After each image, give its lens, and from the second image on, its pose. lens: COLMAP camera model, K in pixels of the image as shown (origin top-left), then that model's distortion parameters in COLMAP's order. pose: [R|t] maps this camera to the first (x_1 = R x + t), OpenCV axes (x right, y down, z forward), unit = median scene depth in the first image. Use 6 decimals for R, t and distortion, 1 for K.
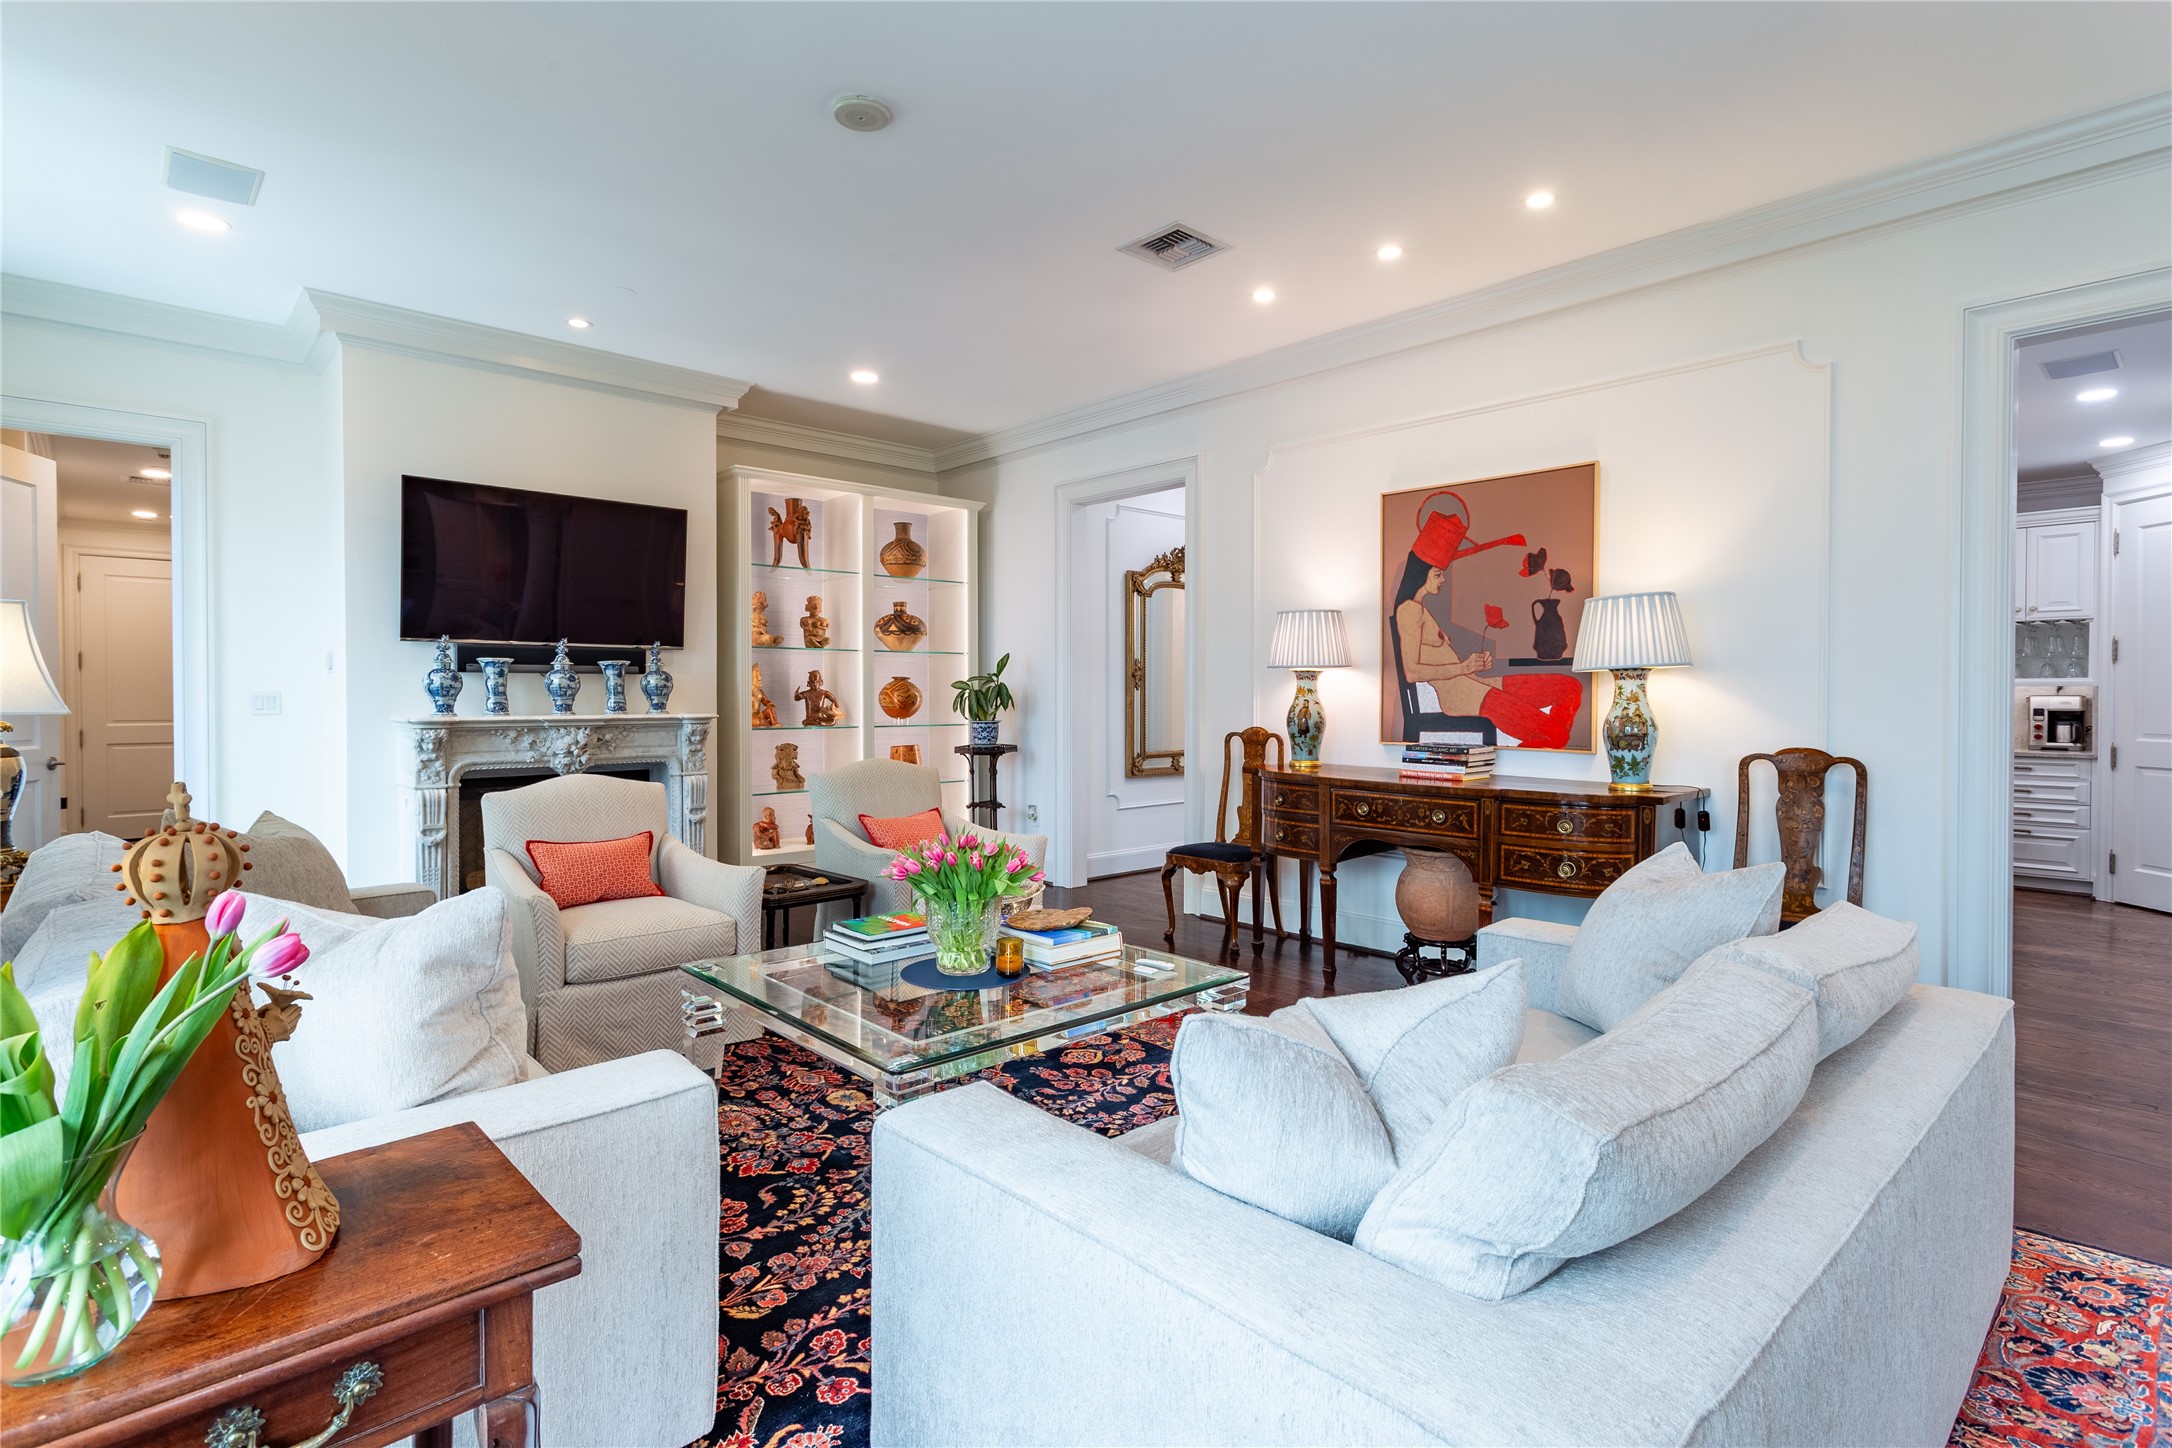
lens RADIAL K [[1059.6, 0, 1106.9], [0, 1059.6, 701.0], [0, 0, 1]] dist [-0.021321, -0.000691]
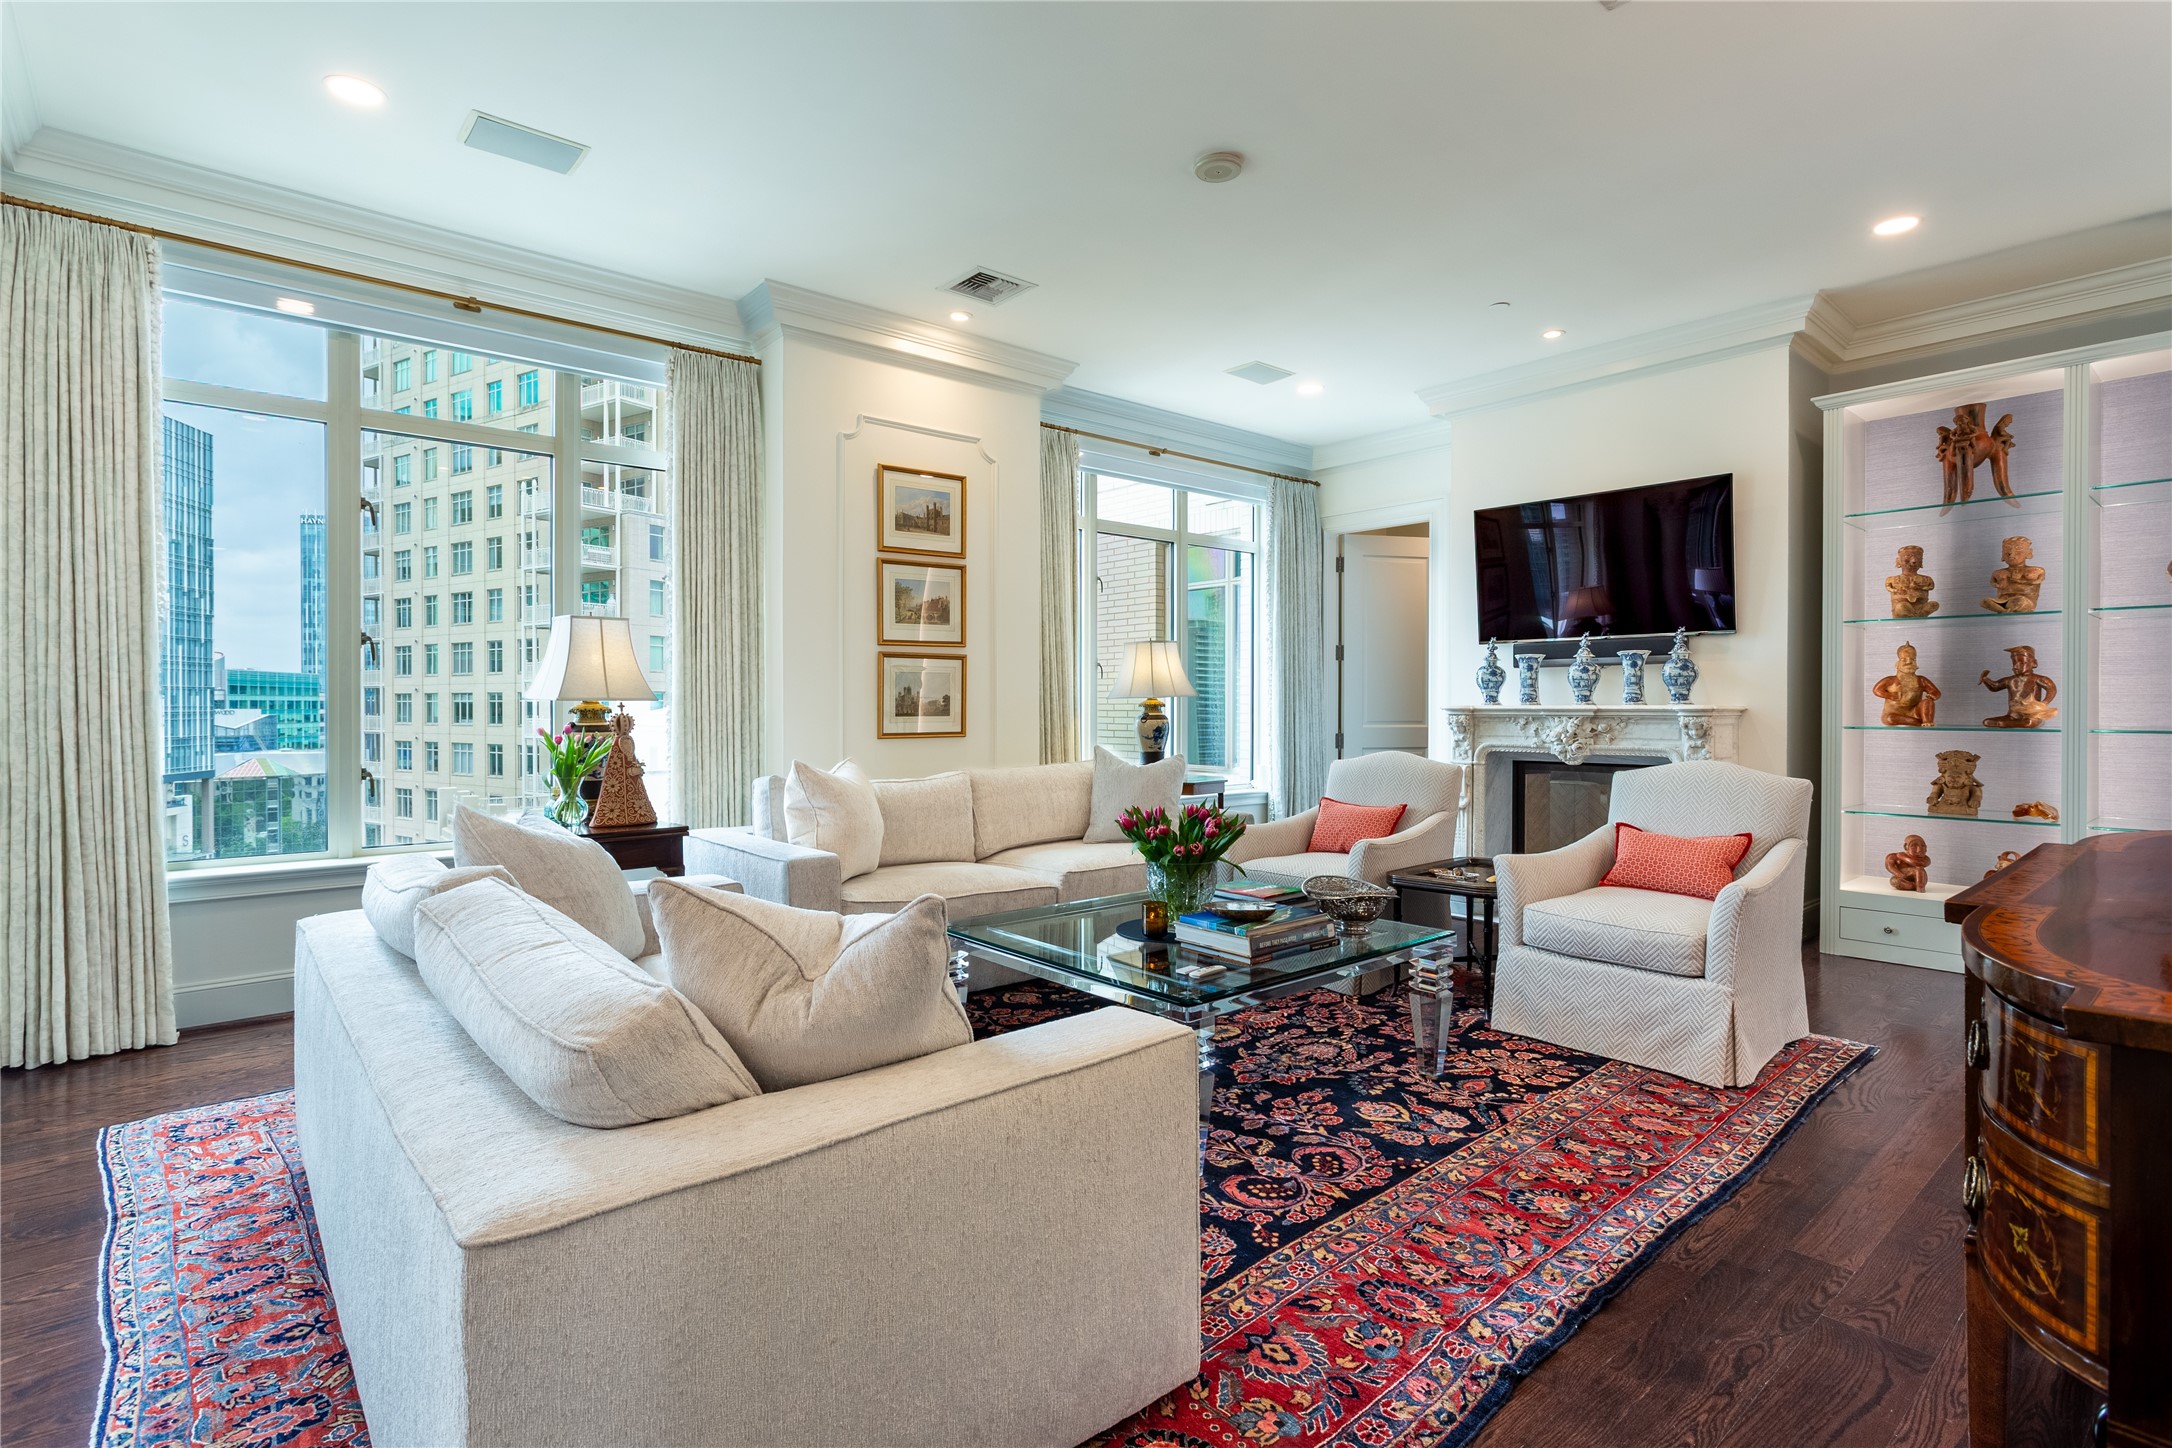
lens RADIAL K [[1075.6, 0, 1083.8], [0, 1075.6, 709.5], [0, 0, 1]] dist [-0.022498, 0.000398]
pose [[-0.071531, 0.000517, -0.997438, 0.602758], [-0.004331, 0.999990, 0.000829, 0.019234], [0.997429, 0.004379, -0.071528, 0.610889]]
